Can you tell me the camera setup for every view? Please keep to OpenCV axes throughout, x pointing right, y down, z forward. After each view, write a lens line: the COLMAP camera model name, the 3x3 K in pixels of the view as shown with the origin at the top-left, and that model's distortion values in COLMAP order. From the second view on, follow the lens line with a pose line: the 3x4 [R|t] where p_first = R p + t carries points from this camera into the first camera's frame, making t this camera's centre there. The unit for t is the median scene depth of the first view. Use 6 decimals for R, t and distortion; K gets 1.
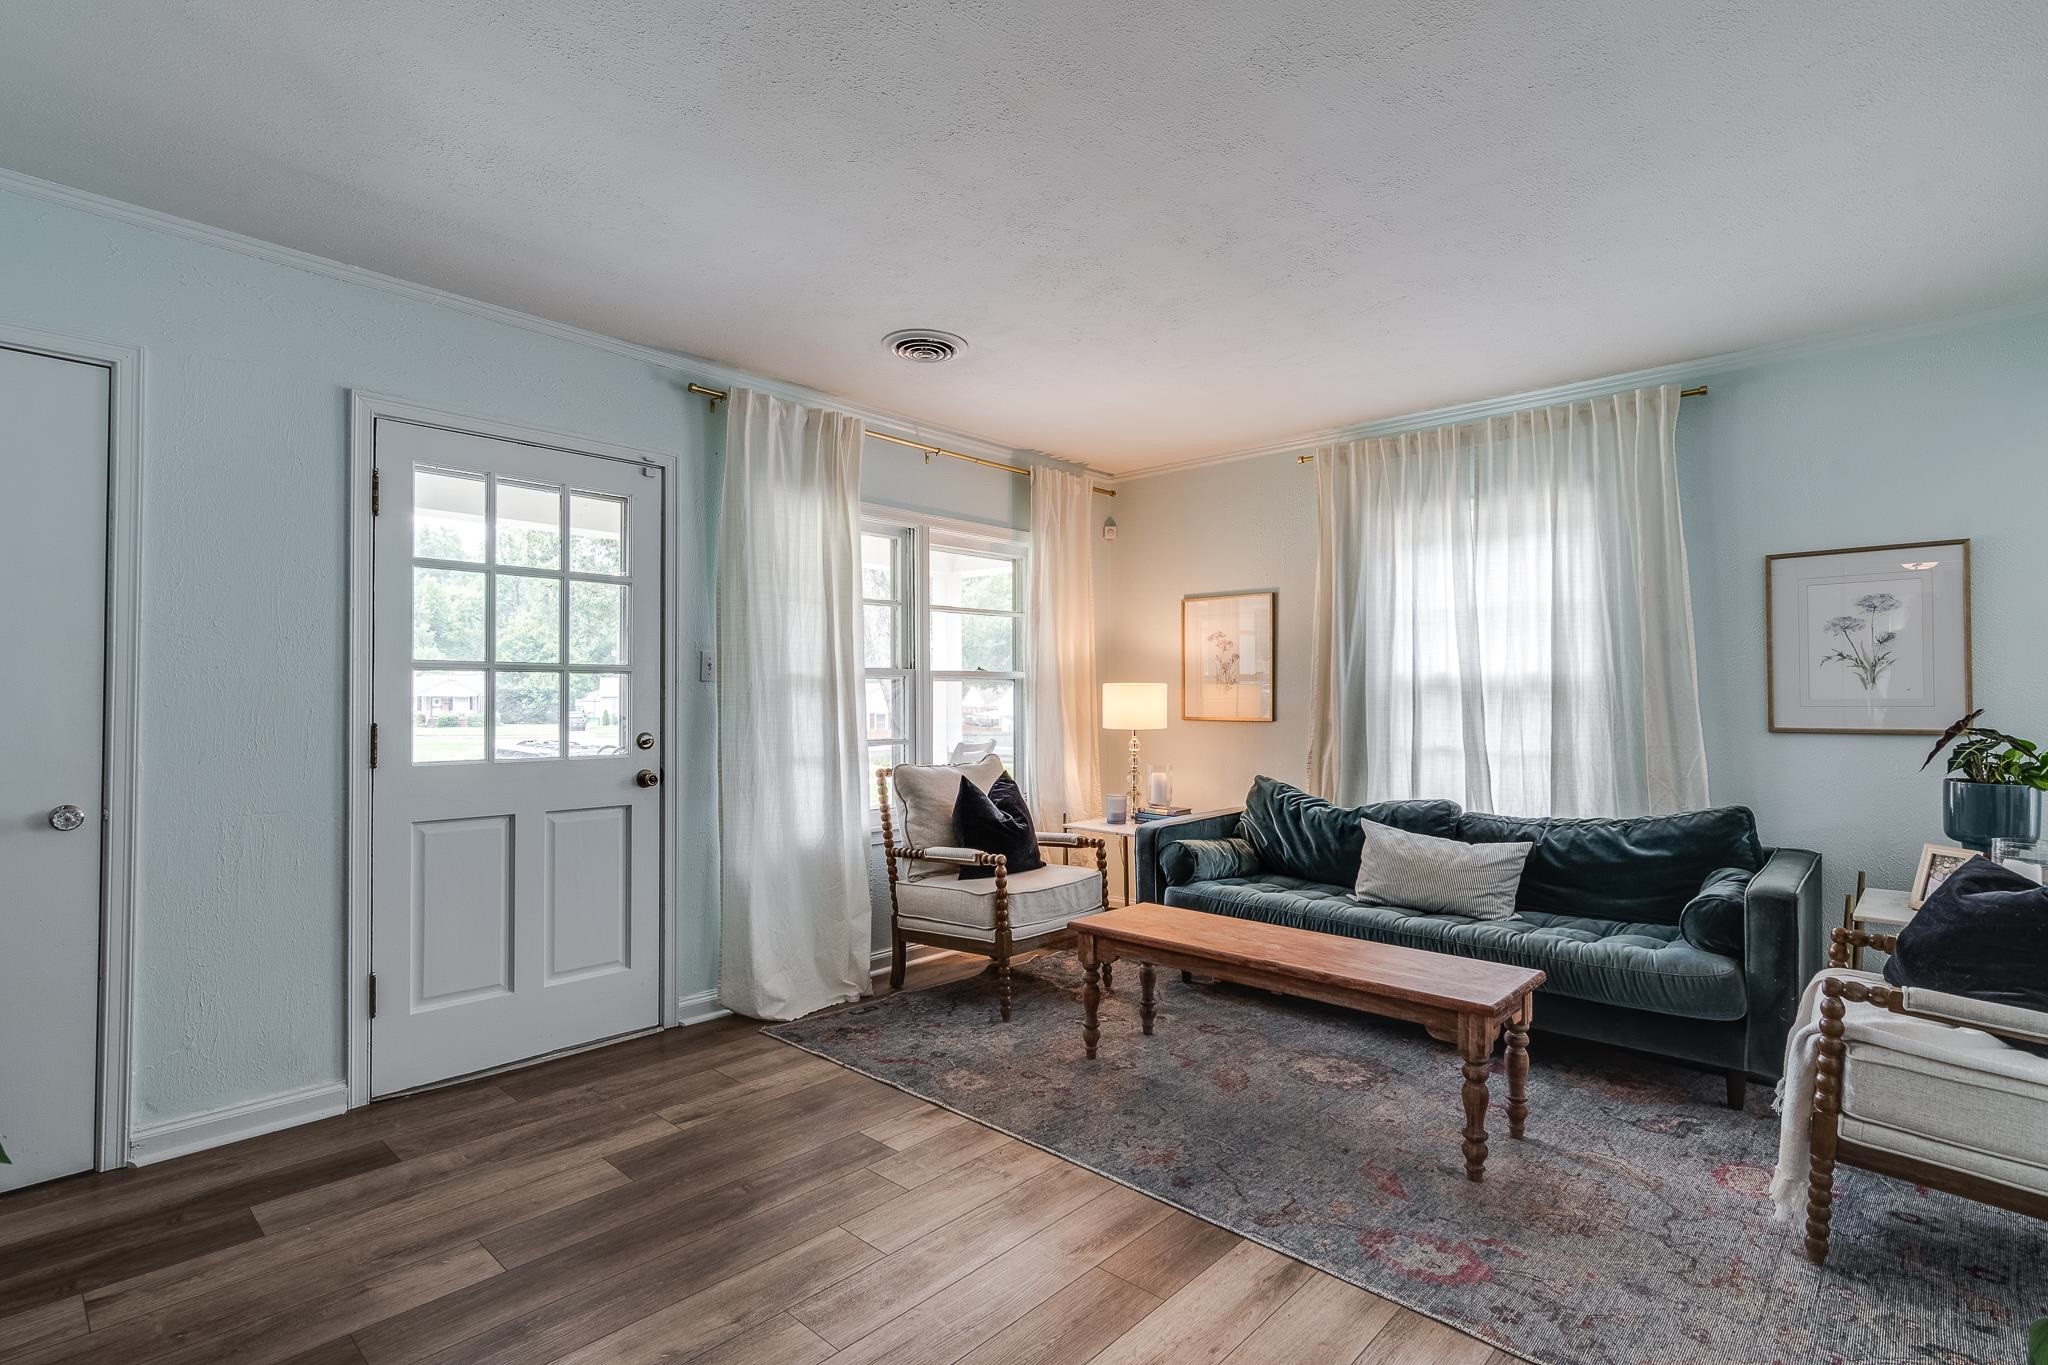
lens RADIAL K [[1016.1, 0, 1114.4], [0, 1016.1, 682.9], [0, 0, 1]] dist [-0.000533, 0.000795]
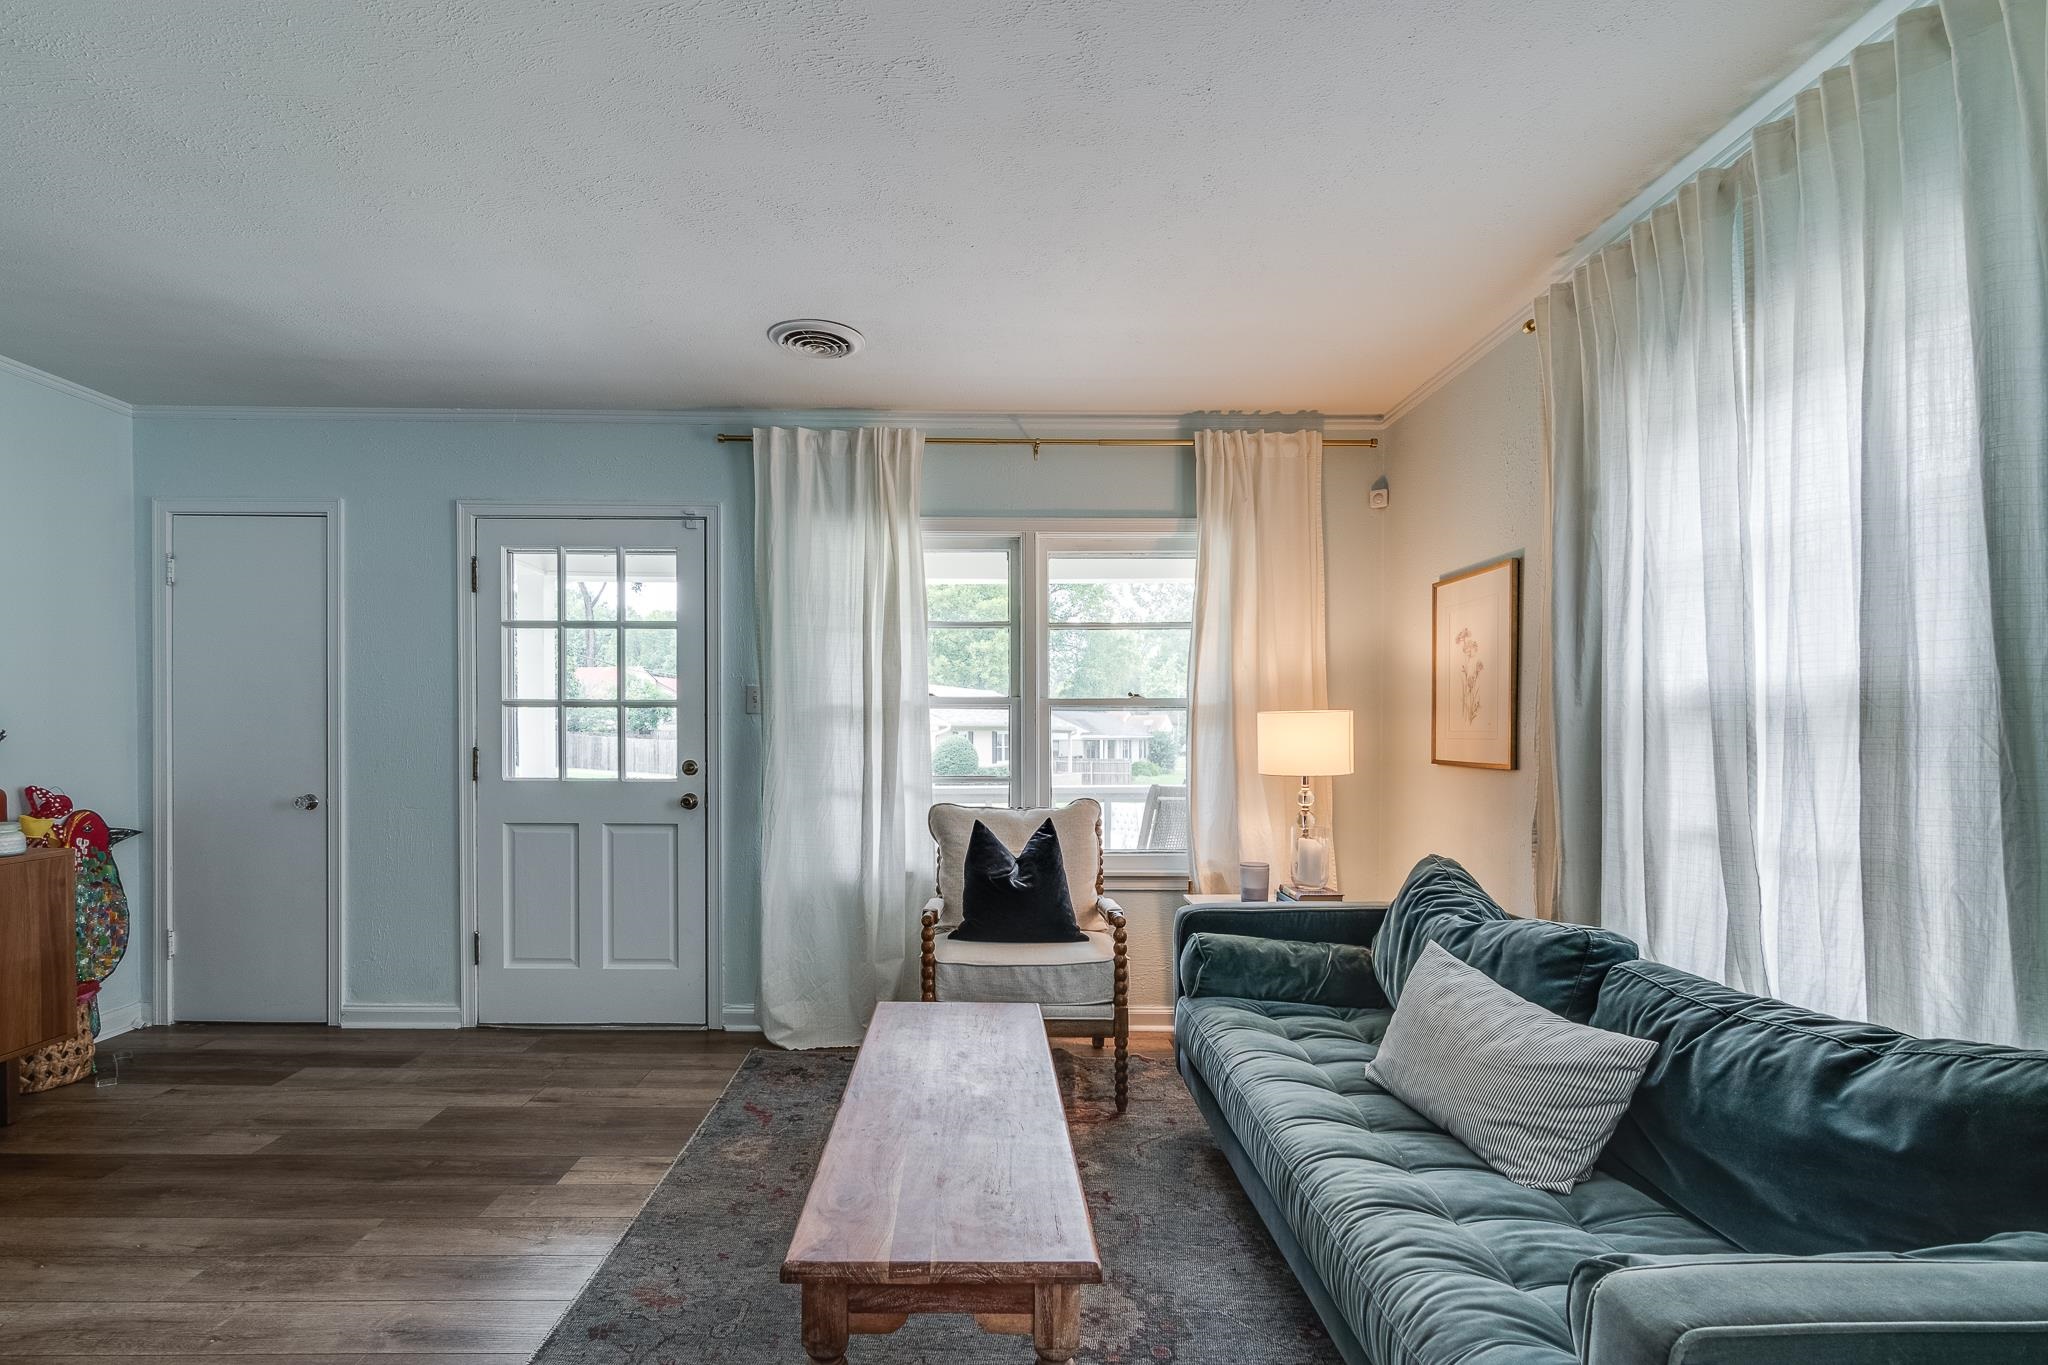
lens RADIAL K [[1069.2, 0, 1016.4], [0, 1069.2, 747.9], [0, 0, 1]] dist [-0.006518, -0.000536]
pose [[0.642695, 0.013897, -0.765996, 0.637173], [0.008542, 0.999643, 0.025303, 0.008540], [0.766074, -0.022805, 0.642347, 0.501552]]
